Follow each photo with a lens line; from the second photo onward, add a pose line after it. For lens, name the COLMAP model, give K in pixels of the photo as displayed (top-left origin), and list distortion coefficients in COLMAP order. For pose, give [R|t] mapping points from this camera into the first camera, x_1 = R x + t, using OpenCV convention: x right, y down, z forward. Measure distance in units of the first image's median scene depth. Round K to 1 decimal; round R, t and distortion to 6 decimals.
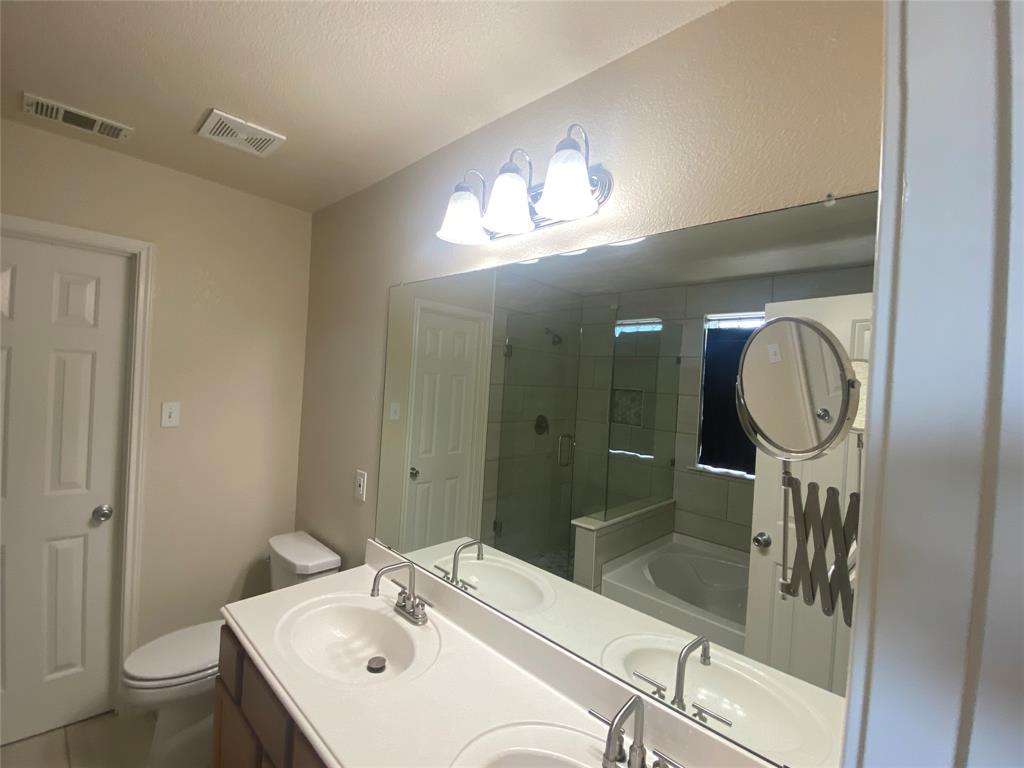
lens RADIAL K [[451.4, 0, 512.0], [0, 451.4, 384.0], [0, 0, 1]] dist [-0.018388, -0.000067]
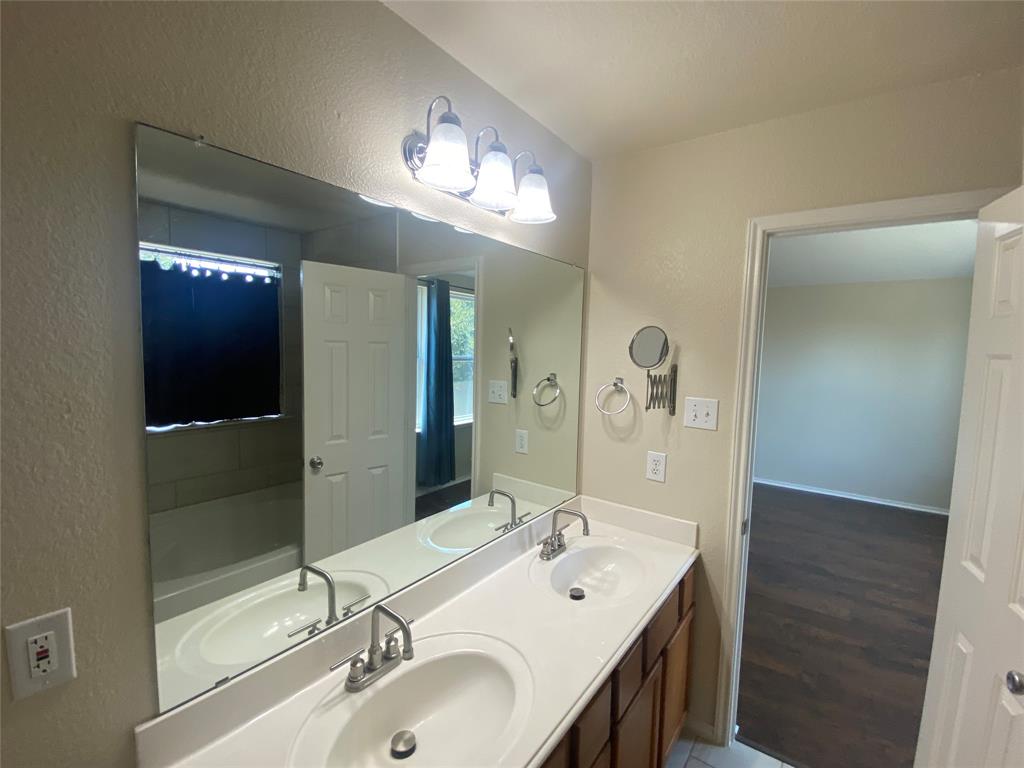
lens RADIAL K [[448.3, 0, 511.7], [0, 448.3, 390.7], [0, 0, 1]] dist [0.000724, 0.000041]
pose [[-0.141426, -0.147597, 0.978884, -0.967176], [-0.025007, 0.989040, 0.145515, -0.052140], [-0.989633, -0.003899, -0.143567, 0.949913]]
